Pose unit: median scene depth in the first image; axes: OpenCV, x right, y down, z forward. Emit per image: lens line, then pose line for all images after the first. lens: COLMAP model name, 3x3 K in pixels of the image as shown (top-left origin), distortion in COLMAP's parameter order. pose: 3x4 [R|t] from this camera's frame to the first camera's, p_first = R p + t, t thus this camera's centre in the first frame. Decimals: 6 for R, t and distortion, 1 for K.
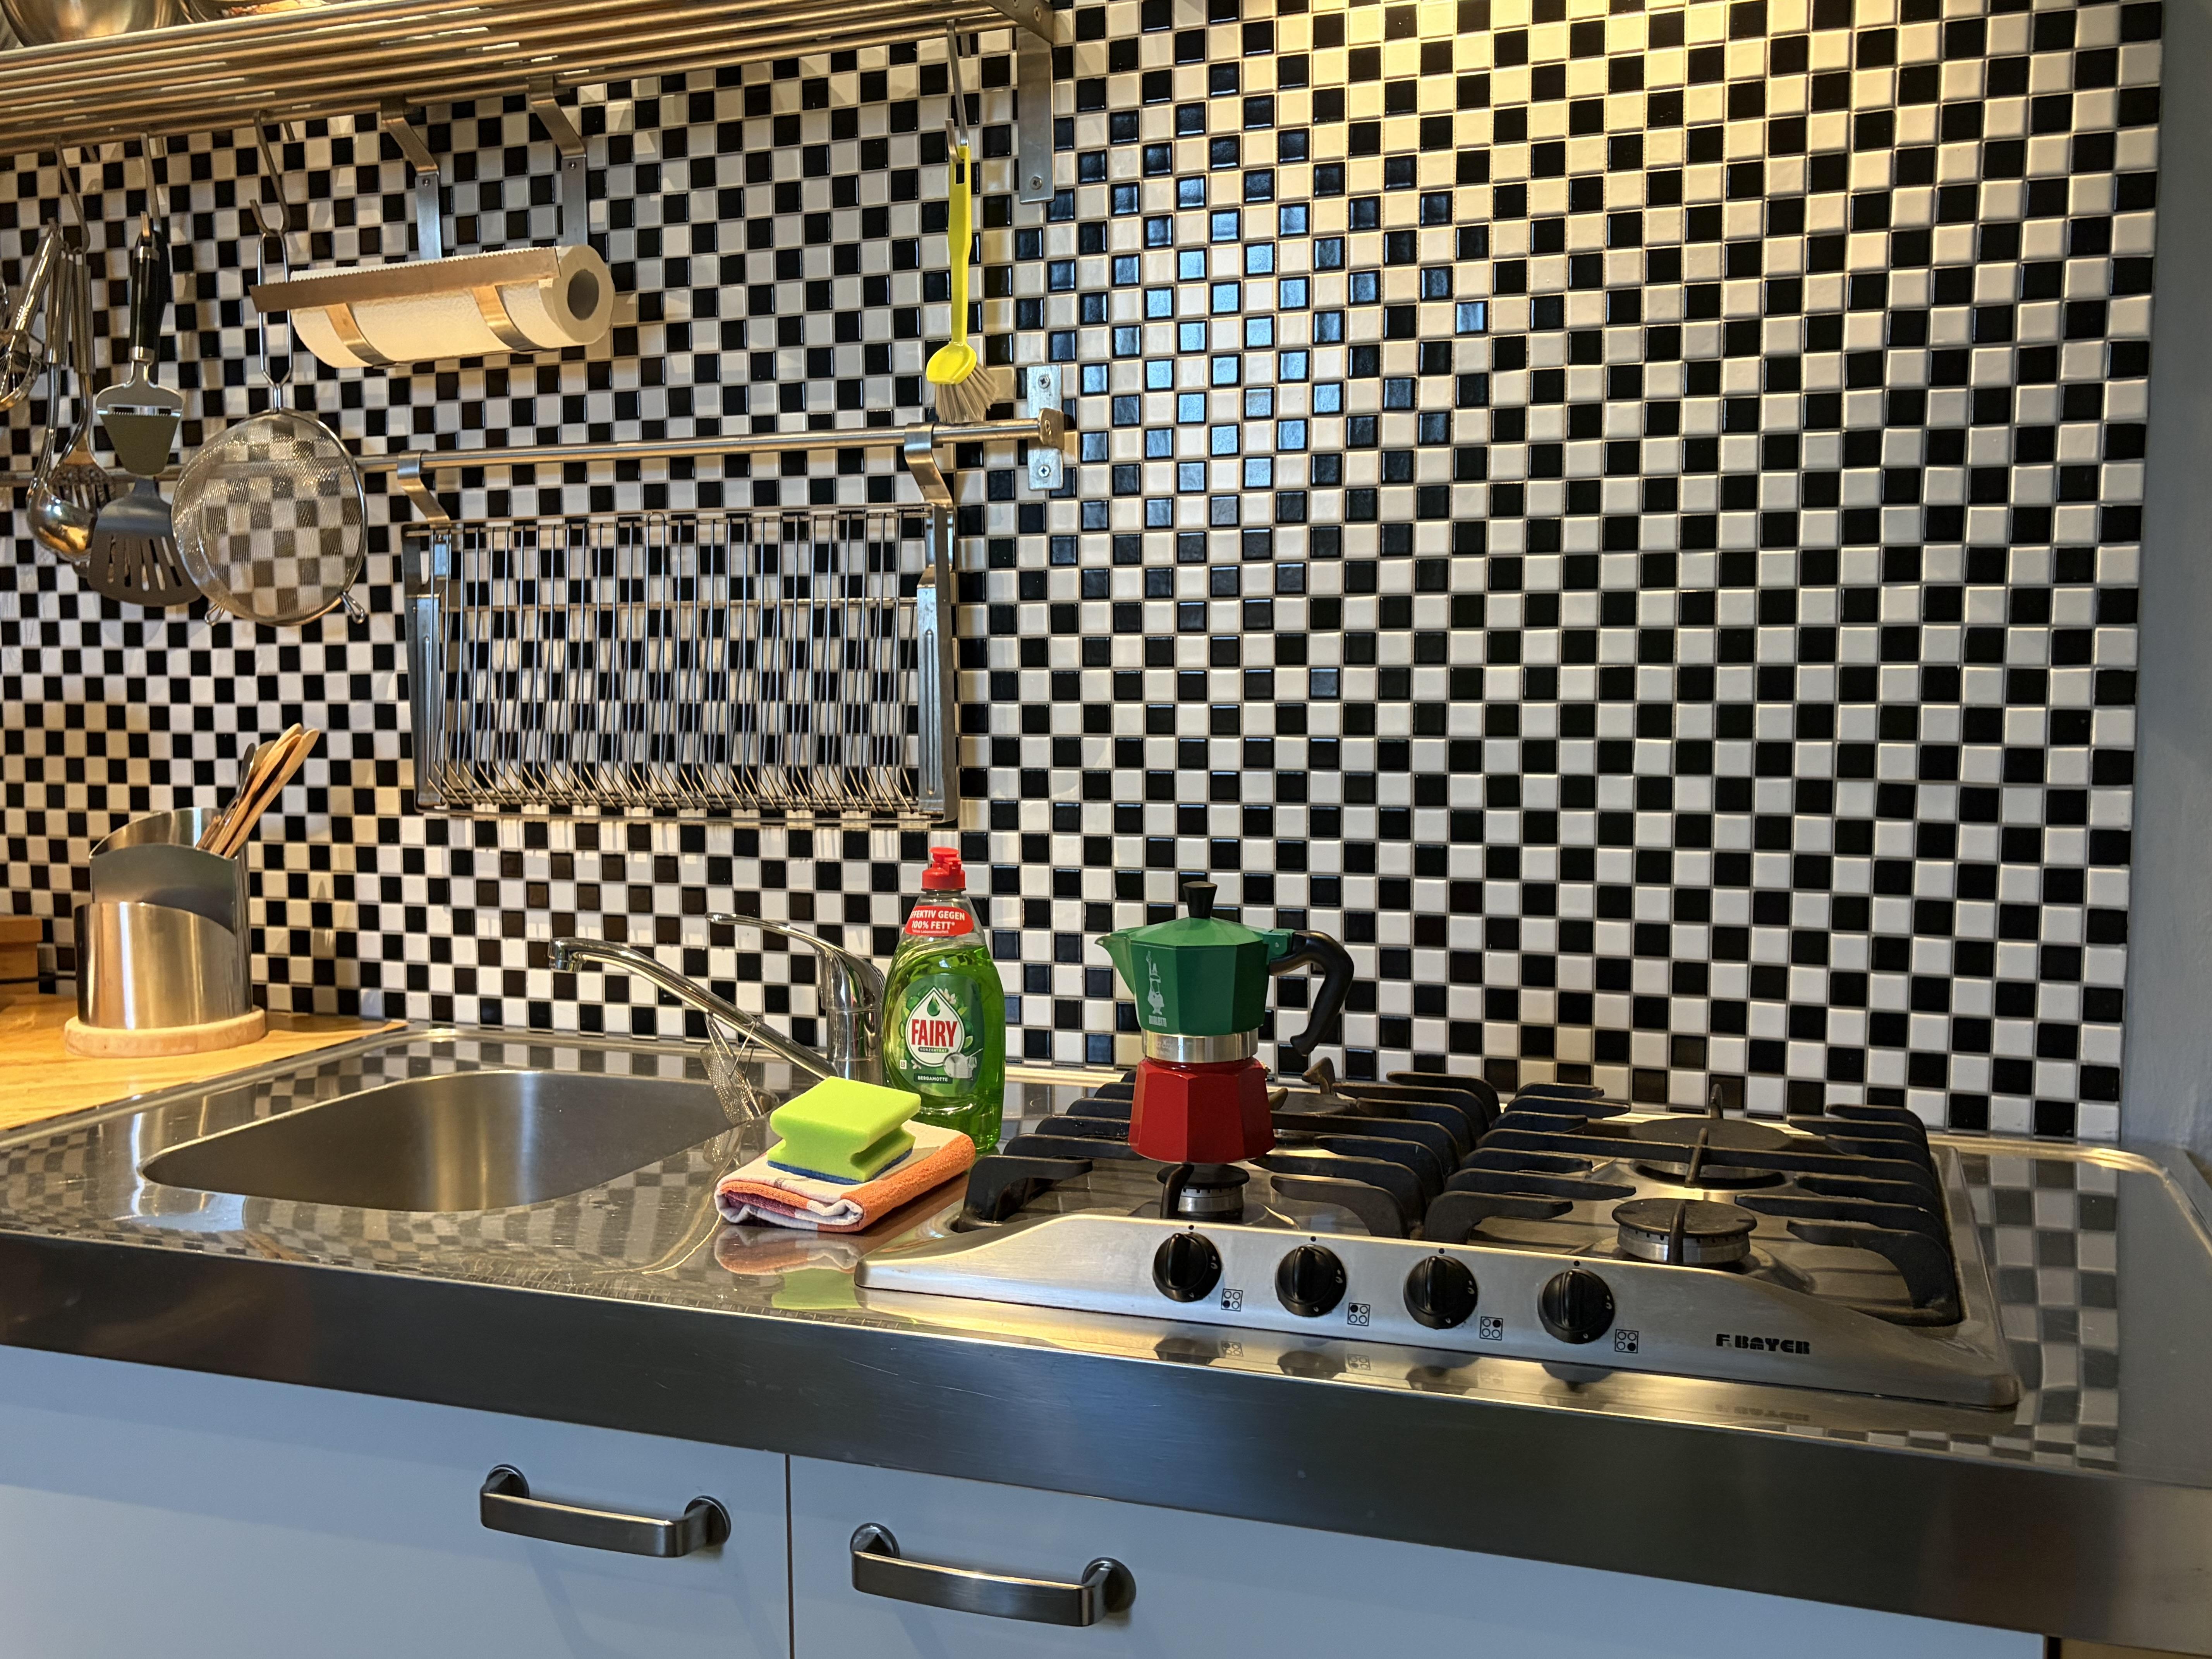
lens RADIAL K [[2037.7, 0, 1088.9], [0, 2037.7, 824.1], [0, 0, 1]] dist [0.025656, 0.000000]
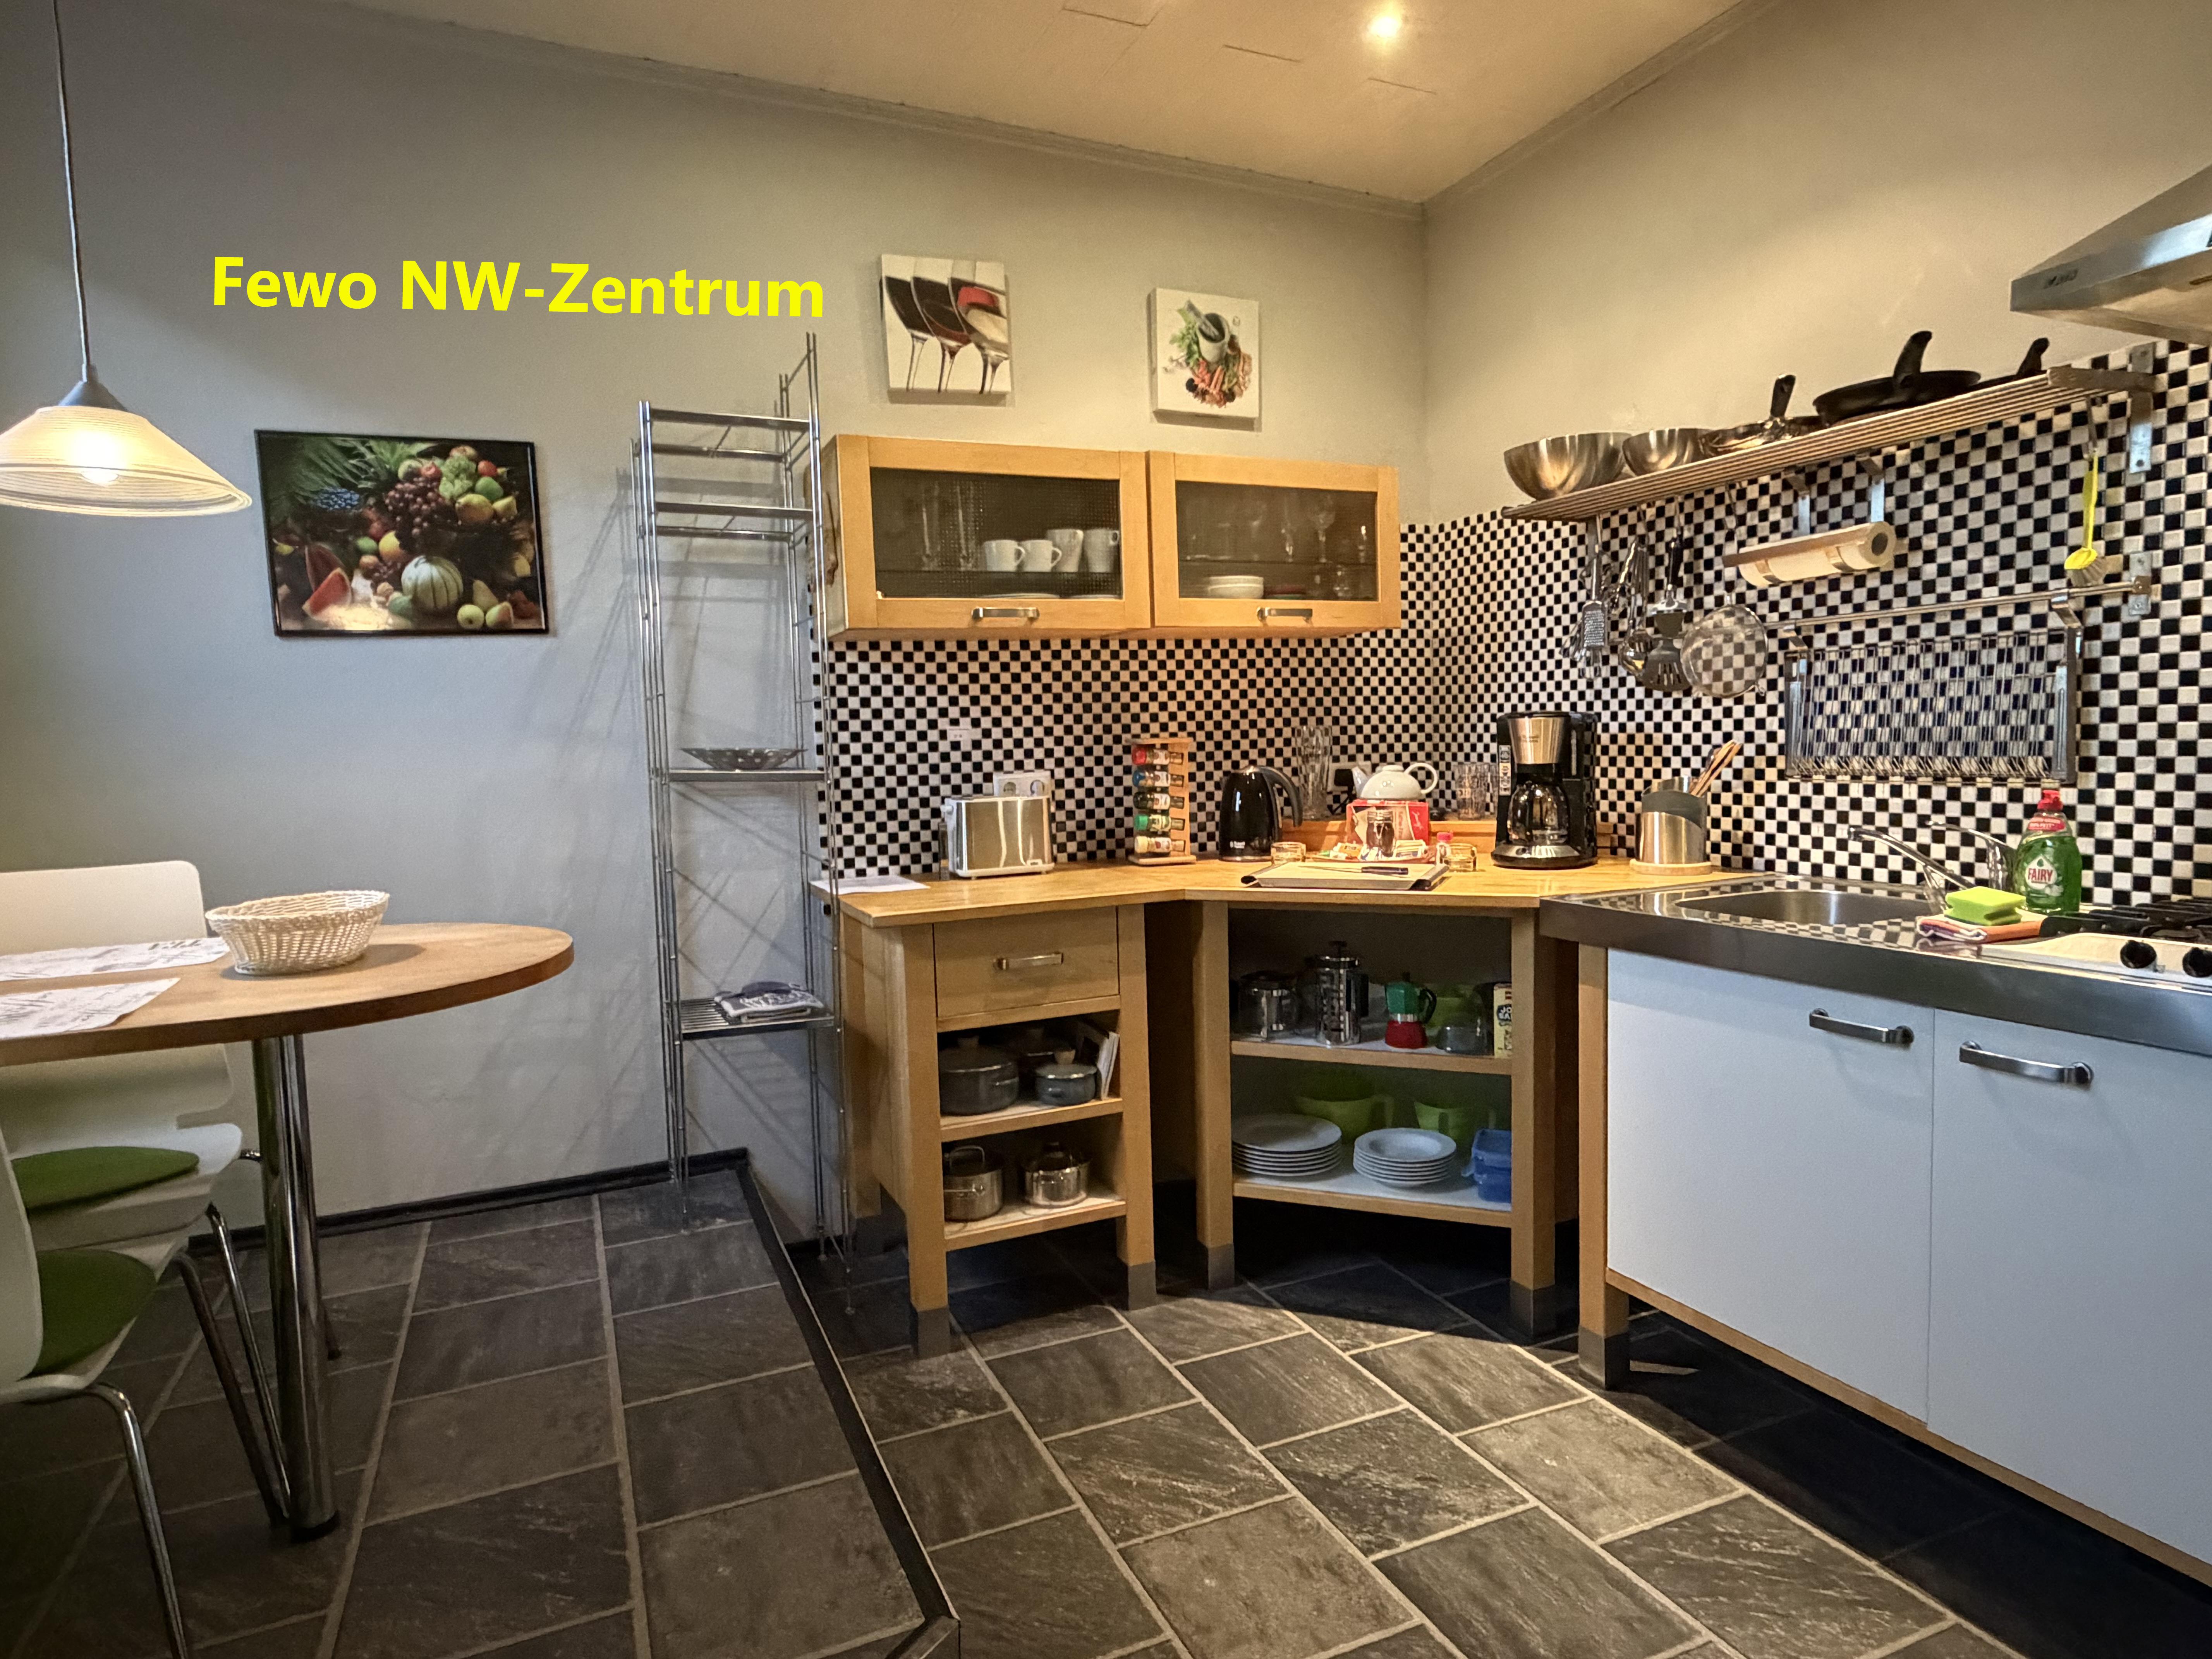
lens RADIAL K [[1247.0, 0, 1108.2], [0, 1247.0, 834.4], [0, 0, 1]] dist [-0.003183, 0.000807]
pose [[0.697512, 0.042754, -0.715297, 0.148491], [-0.033519, 0.999073, 0.027030, 0.047156], [0.715789, 0.005122, 0.698298, -0.538466]]
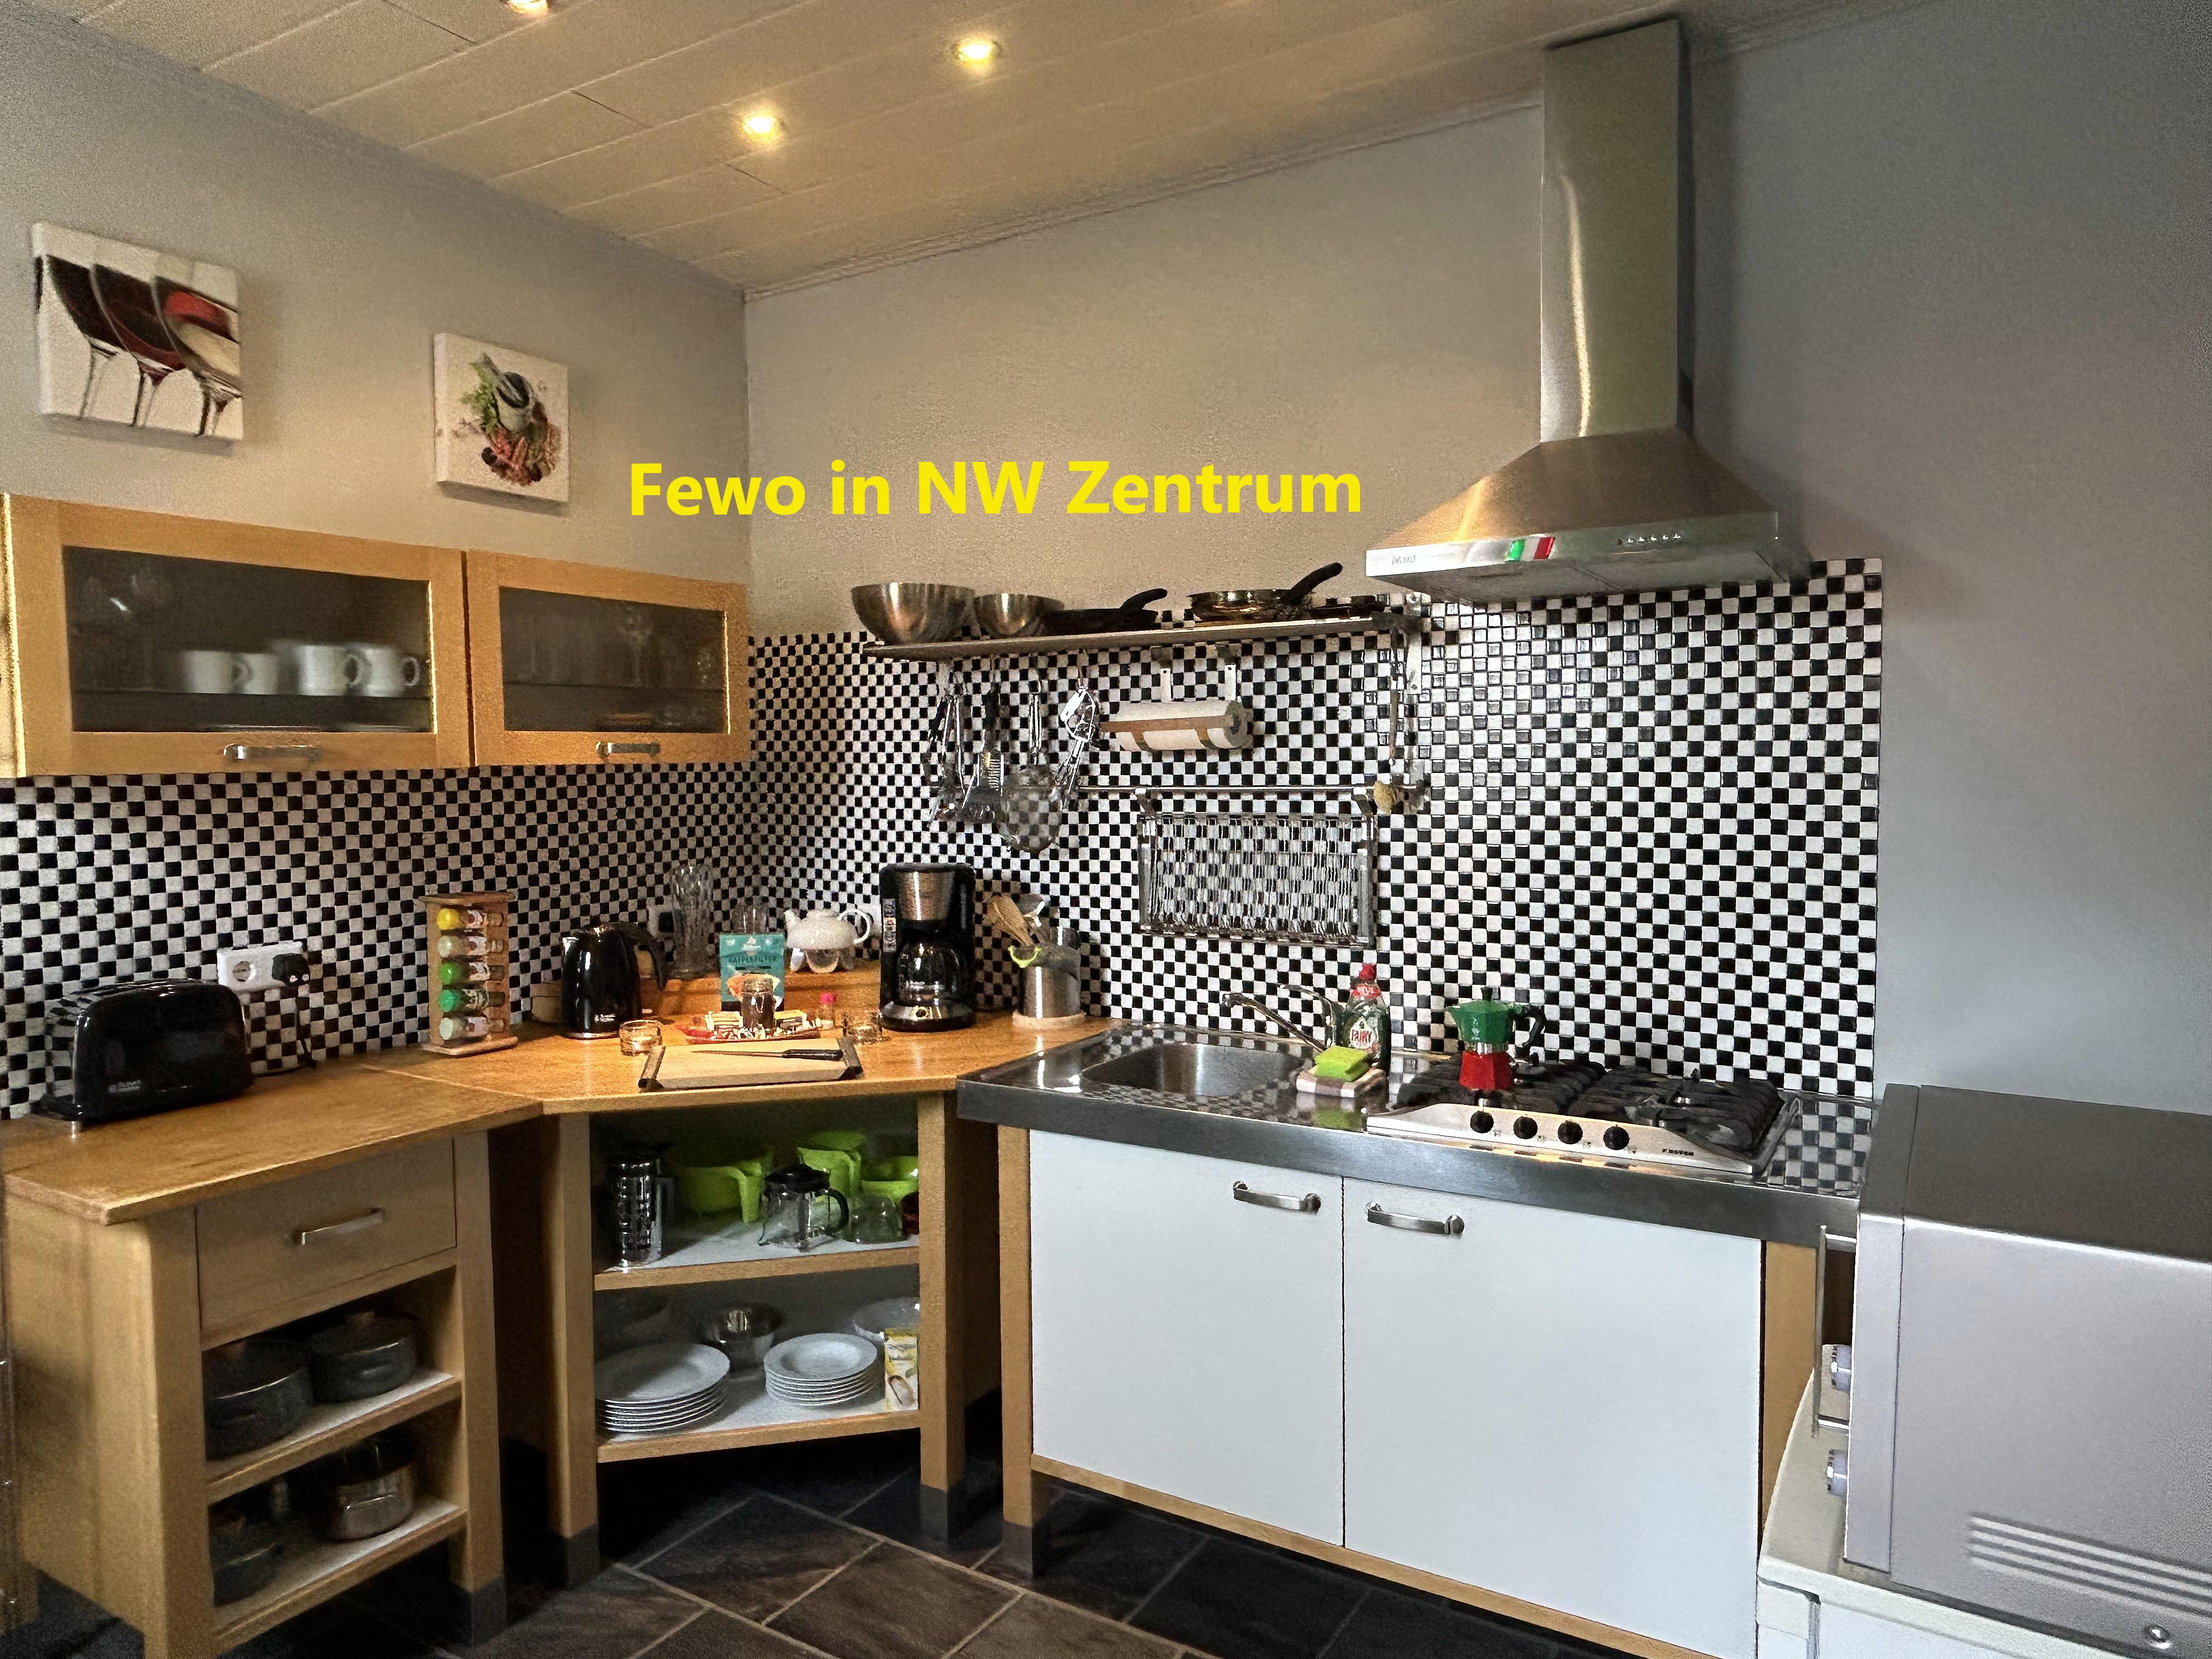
lens RADIAL K [[1415.5, 0, 1099.3], [0, 1415.5, 831.4], [0, 0, 1]] dist [-0.000207, -0.000265]
pose [[0.980521, 0.007256, -0.196278, -0.058350], [-0.012997, 0.999524, -0.027978, -0.084854], [0.195982, 0.029984, 0.980149, -0.686291]]
